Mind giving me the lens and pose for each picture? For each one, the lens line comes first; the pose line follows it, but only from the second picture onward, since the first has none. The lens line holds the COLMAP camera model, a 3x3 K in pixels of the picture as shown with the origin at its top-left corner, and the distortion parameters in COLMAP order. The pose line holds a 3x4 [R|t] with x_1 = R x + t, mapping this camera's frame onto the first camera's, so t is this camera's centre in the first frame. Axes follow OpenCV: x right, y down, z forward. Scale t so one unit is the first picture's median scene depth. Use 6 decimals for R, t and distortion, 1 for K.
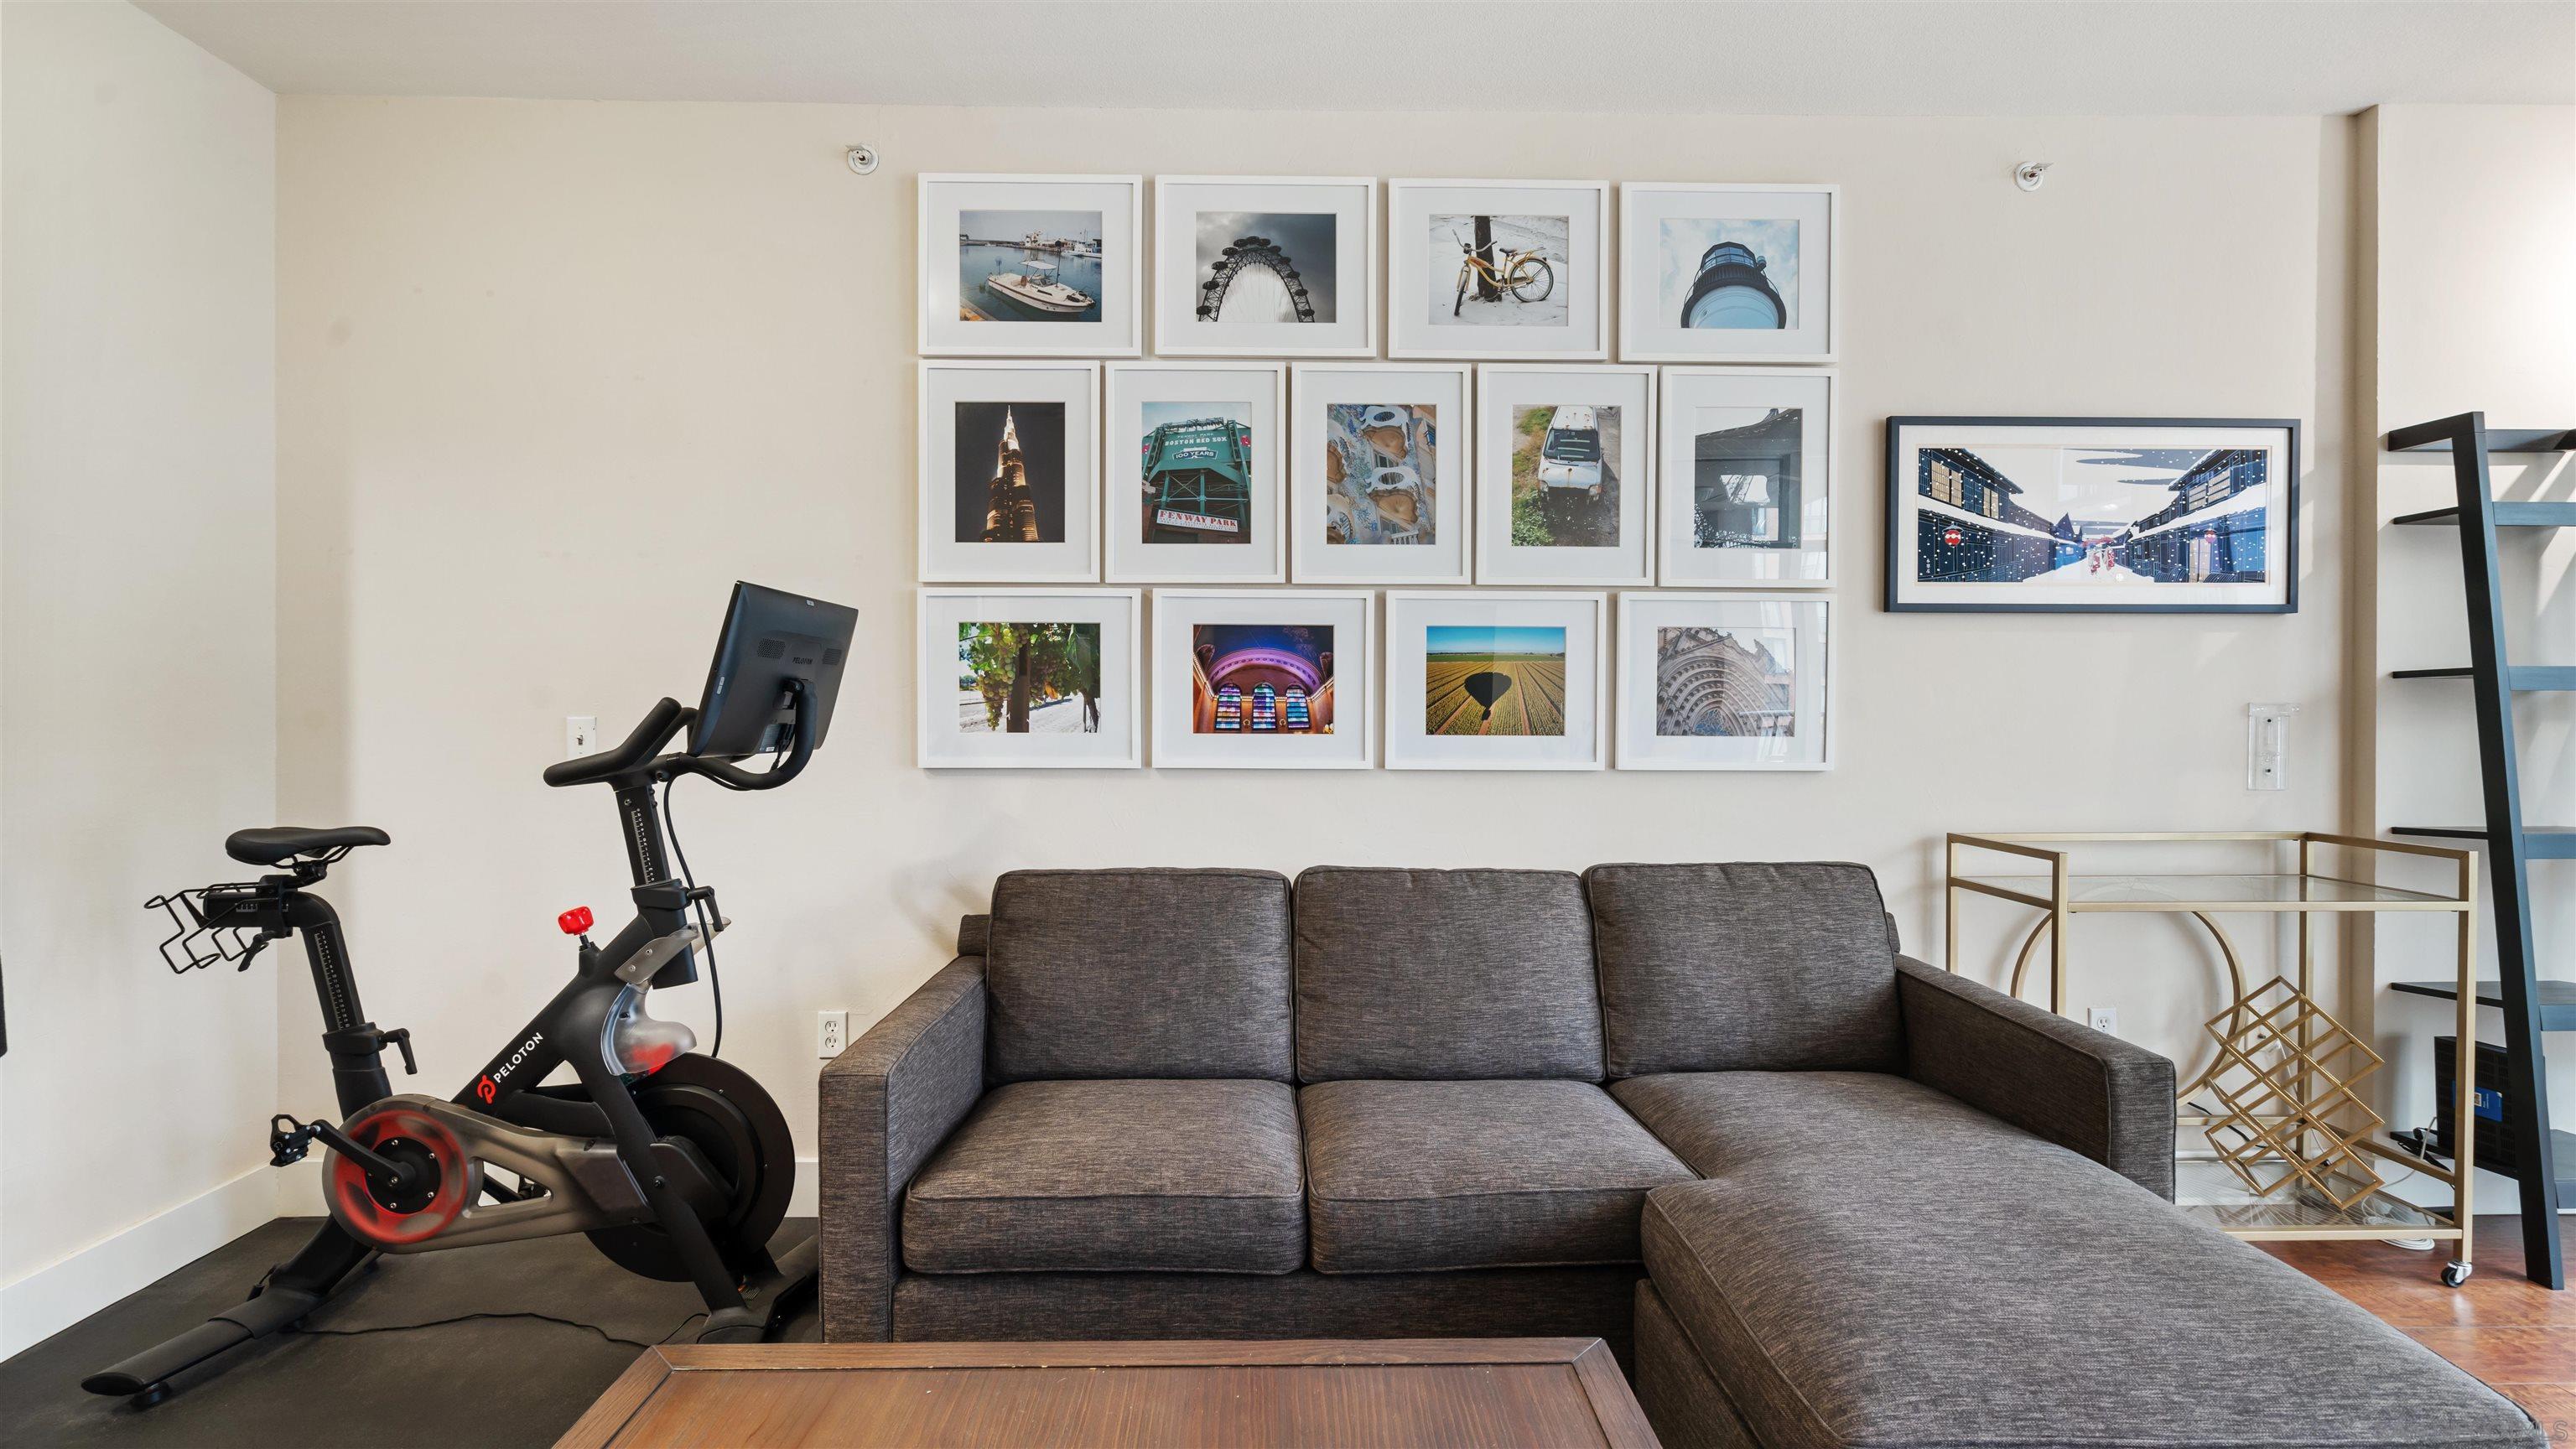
lens RADIAL K [[1162.4, 0, 1290.7], [0, 1162.4, 724.4], [0, 0, 1]] dist [-0.002352, 0.000291]
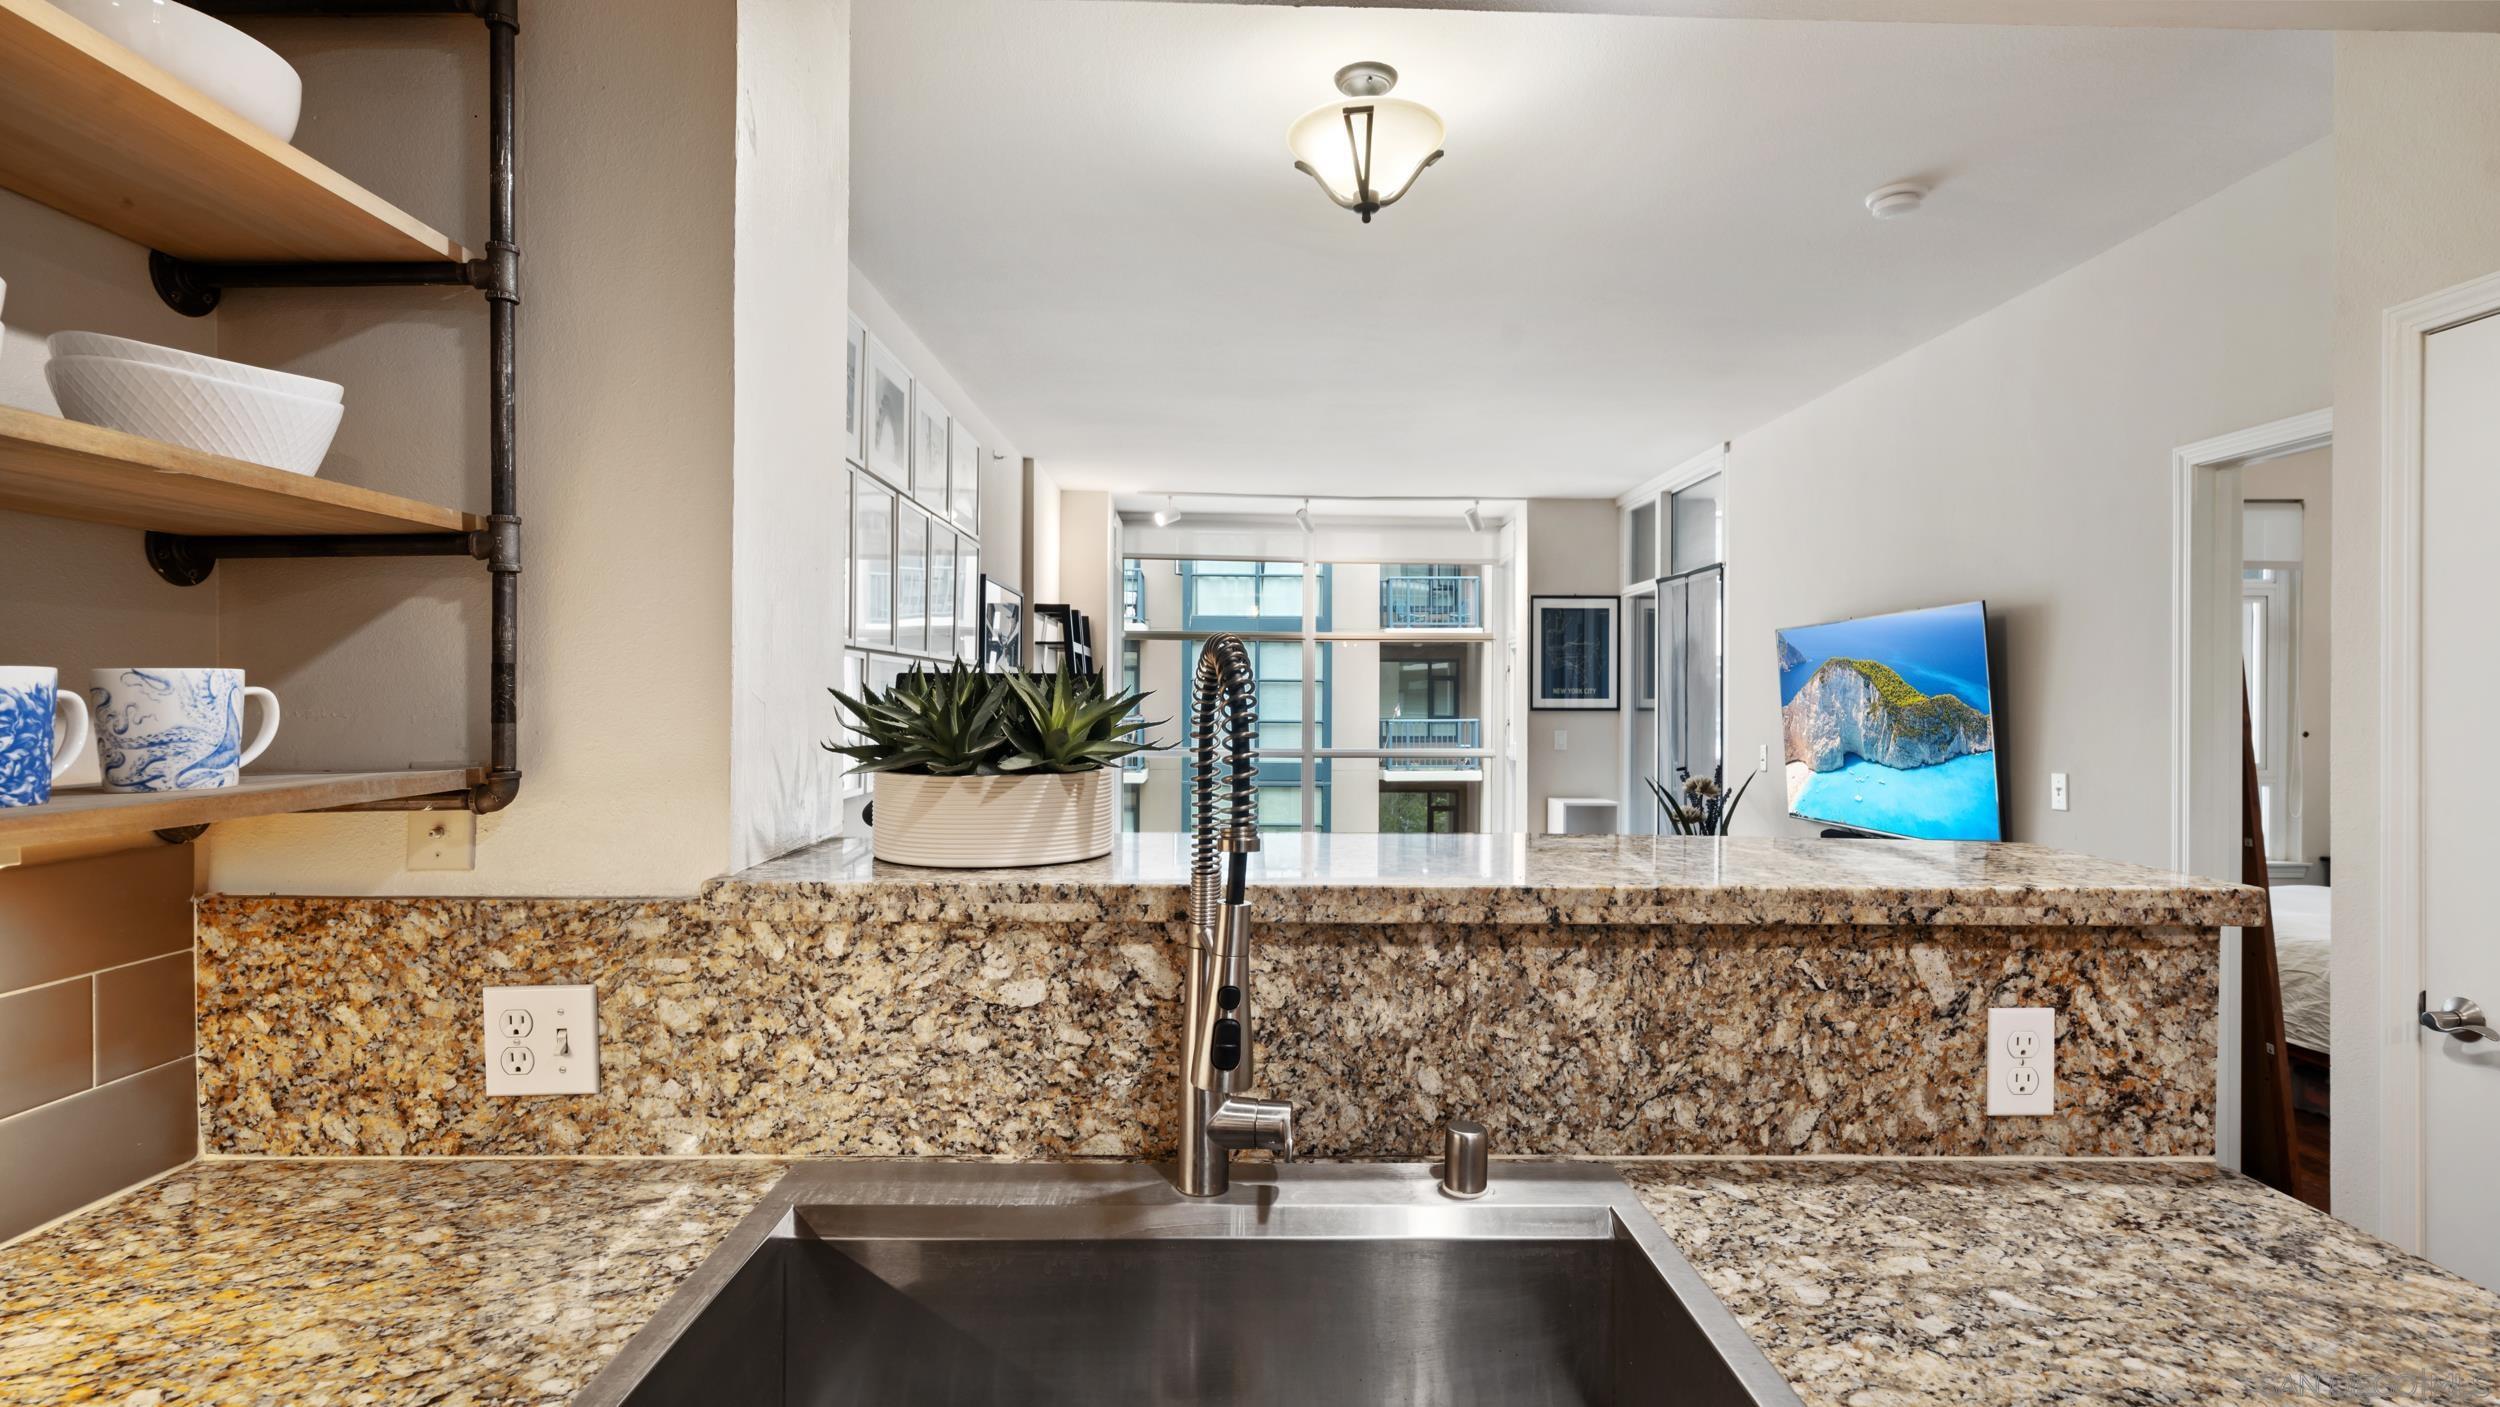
lens RADIAL K [[1215.1, 0, 1254.5], [0, 1215.1, 698.7], [0, 0, 1]] dist [-0.000884, -0.000814]
pose [[-0.000507, -0.000513, 1.000000, -1.459433], [-0.009576, 0.999954, 0.000508, -0.070408], [-0.999954, -0.009576, -0.000512, 0.571239]]
